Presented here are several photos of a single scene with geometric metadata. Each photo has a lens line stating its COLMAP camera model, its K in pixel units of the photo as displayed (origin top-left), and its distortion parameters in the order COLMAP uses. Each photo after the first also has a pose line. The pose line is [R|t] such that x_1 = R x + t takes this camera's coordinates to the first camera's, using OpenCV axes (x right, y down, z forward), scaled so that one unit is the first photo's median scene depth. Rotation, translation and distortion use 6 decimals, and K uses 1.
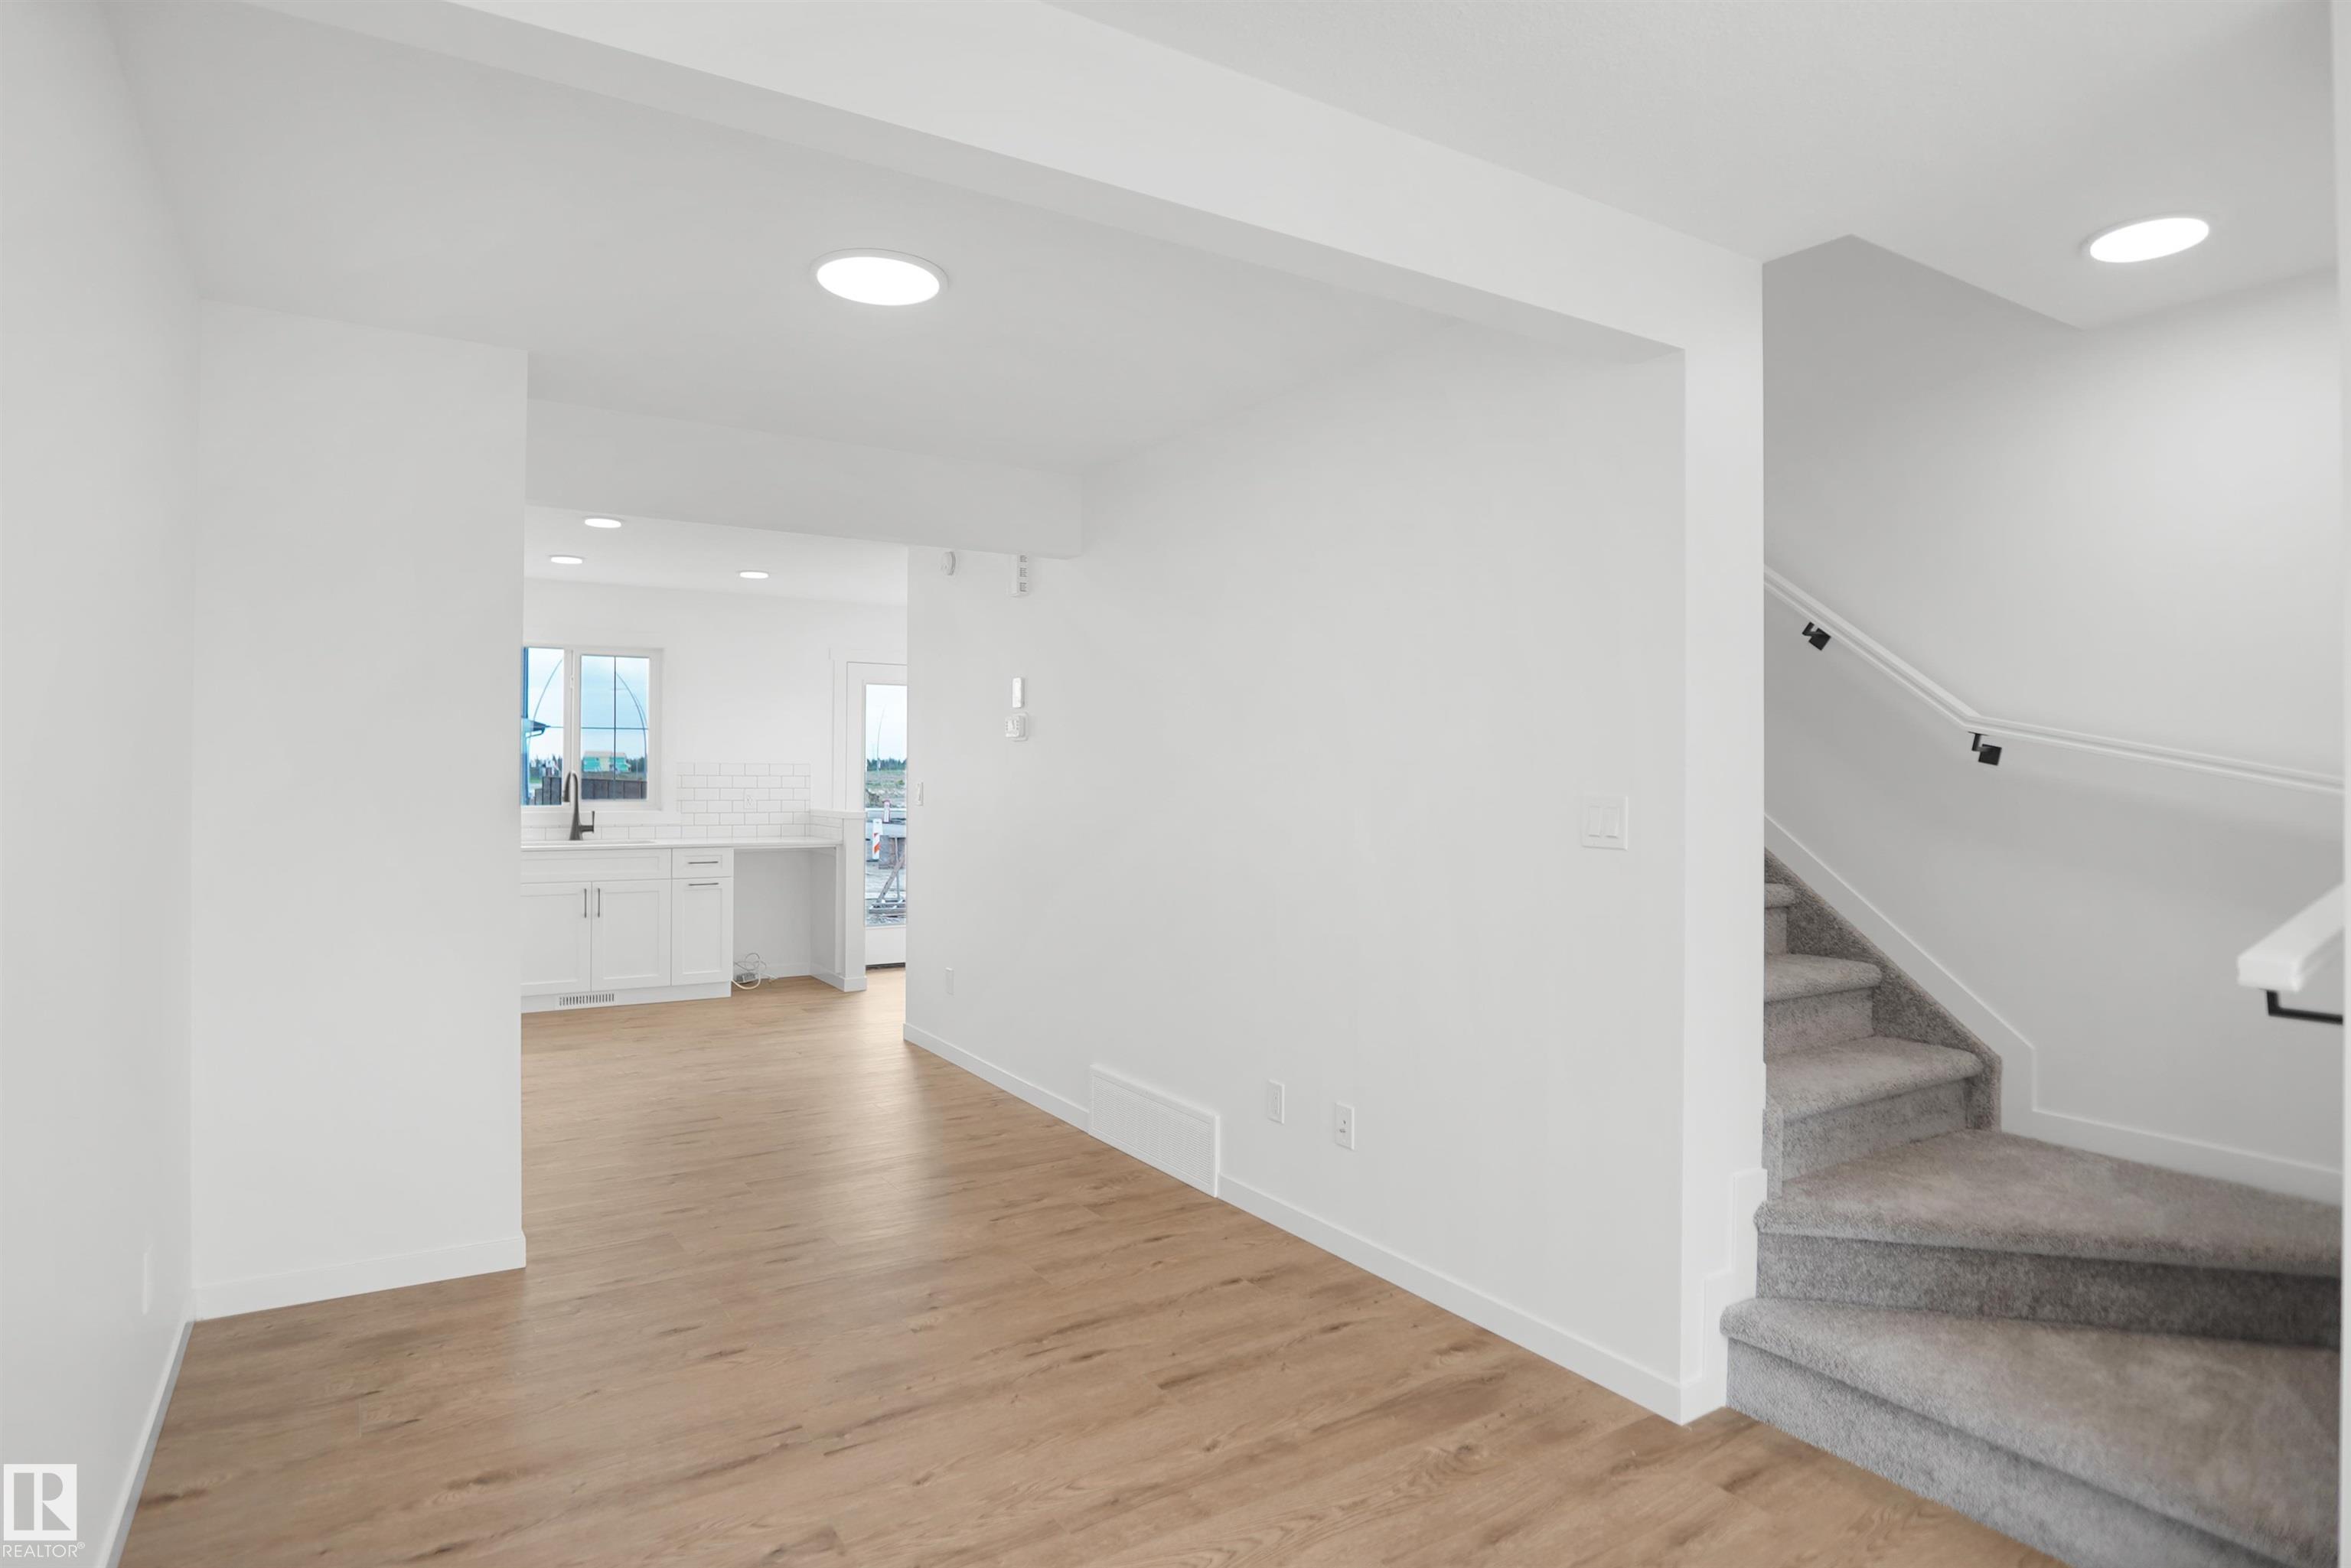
lens RADIAL K [[1283.1, 0, 1170.7], [0, 1283.1, 776.5], [0, 0, 1]] dist [-0.032628, 0.008573]
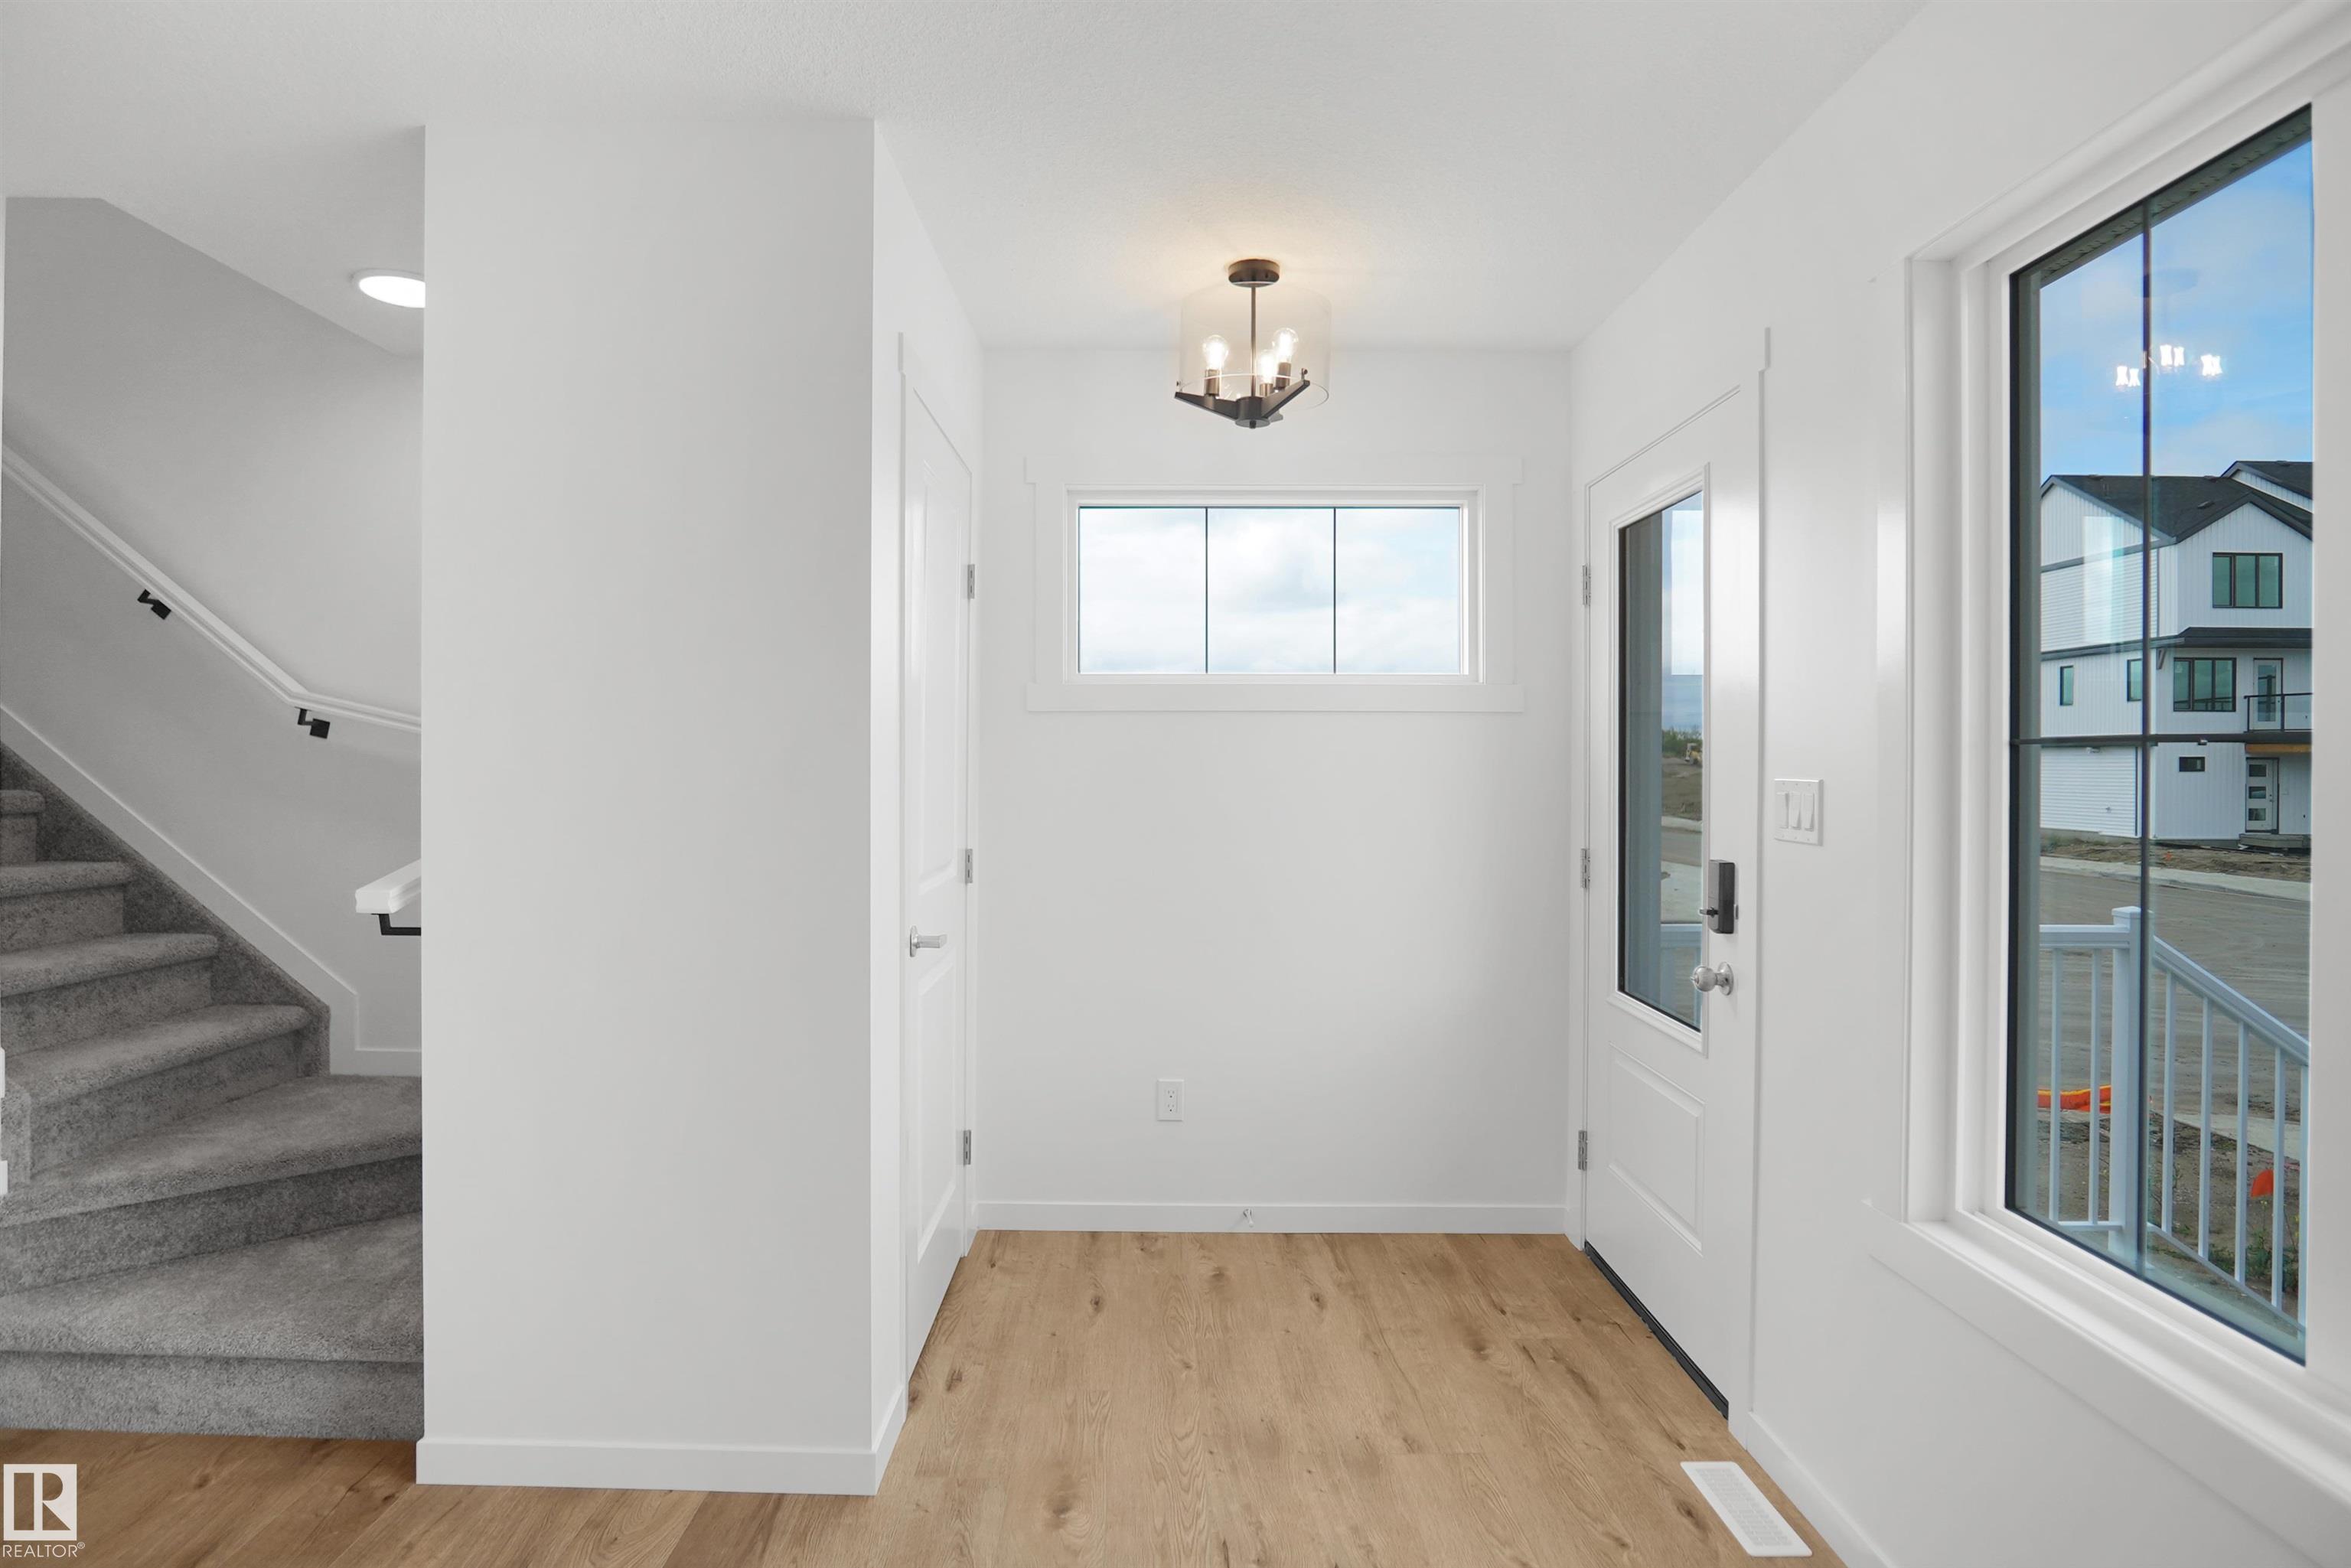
lens RADIAL K [[1283.1, 0, 1170.8], [0, 1283.1, 778.2], [0, 0, 1]] dist [-0.032628, 0.008573]
pose [[0.548302, -0.013393, 0.836173, 0.172207], [0.000727, 0.999879, 0.015538, 0.010591], [-0.836280, -0.007912, 0.548245, -0.241107]]
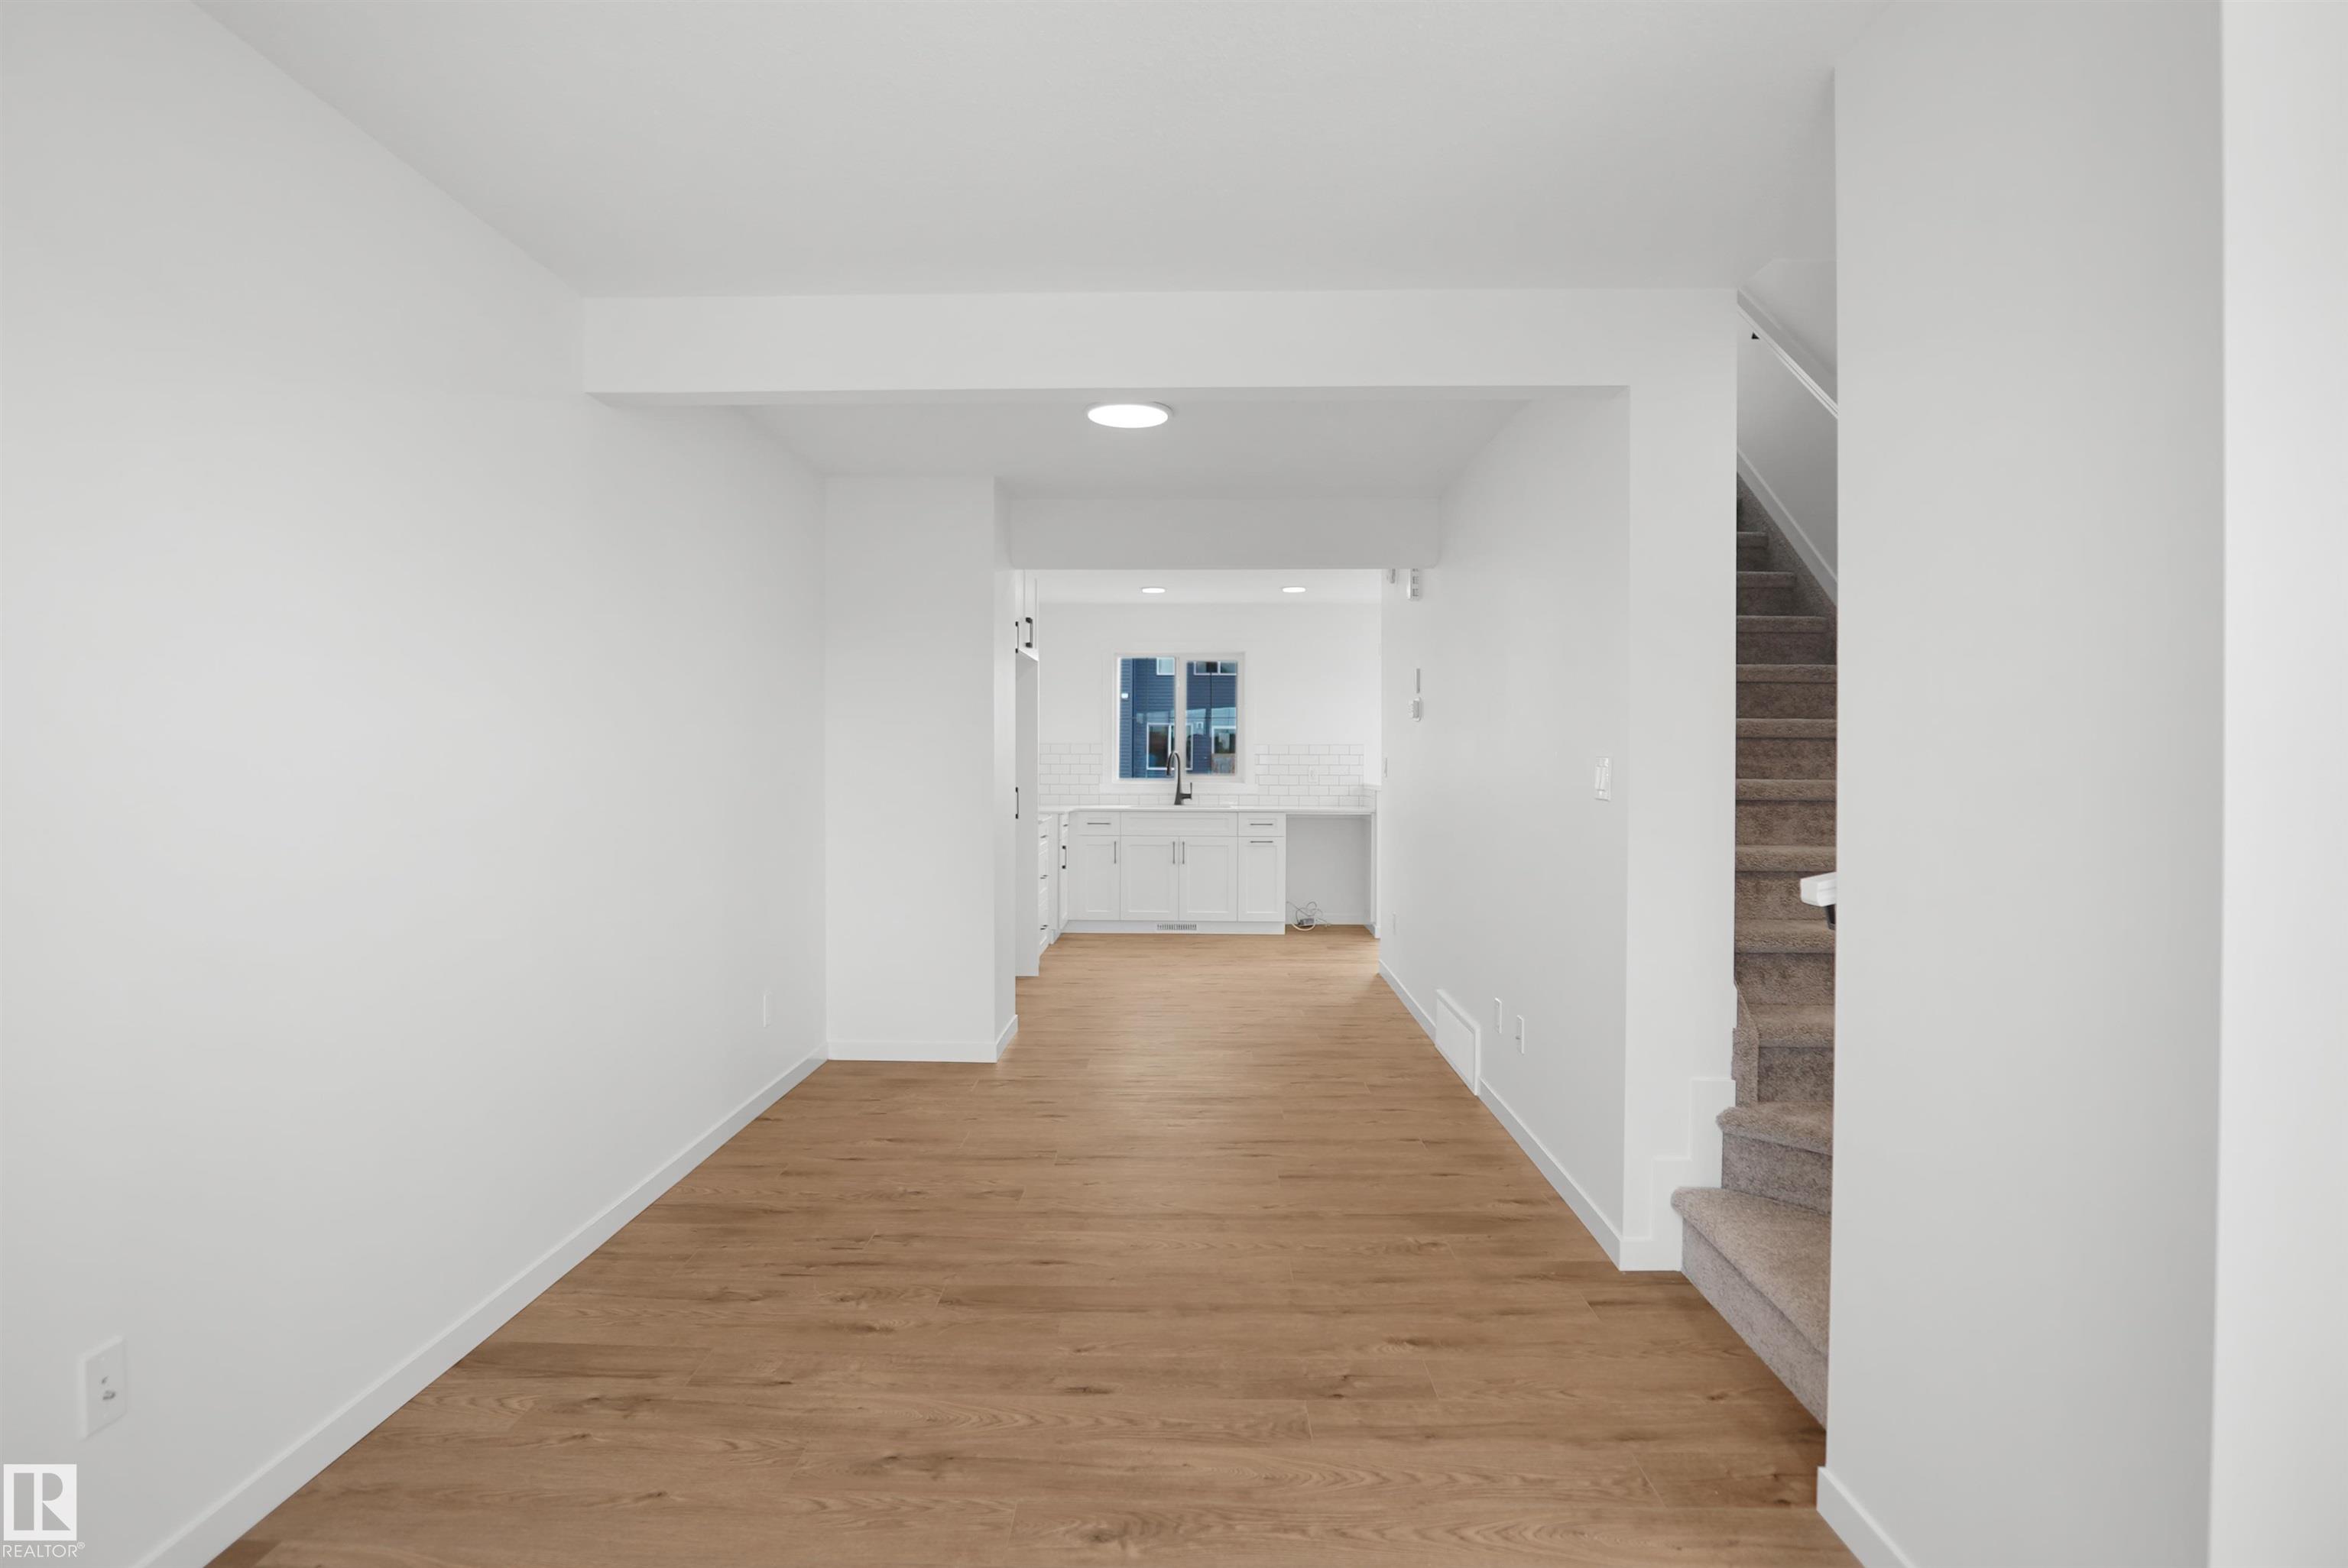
lens RADIAL K [[1281.4, 0, 1150.7], [0, 1281.4, 791.7], [0, 0, 1]] dist [-0.032628, 0.008573]
pose [[0.826170, 0.010914, -0.563315, 0.692083], [0.002025, 0.999748, 0.022339, 0.021253], [0.563417, -0.019597, 0.825940, -0.249968]]
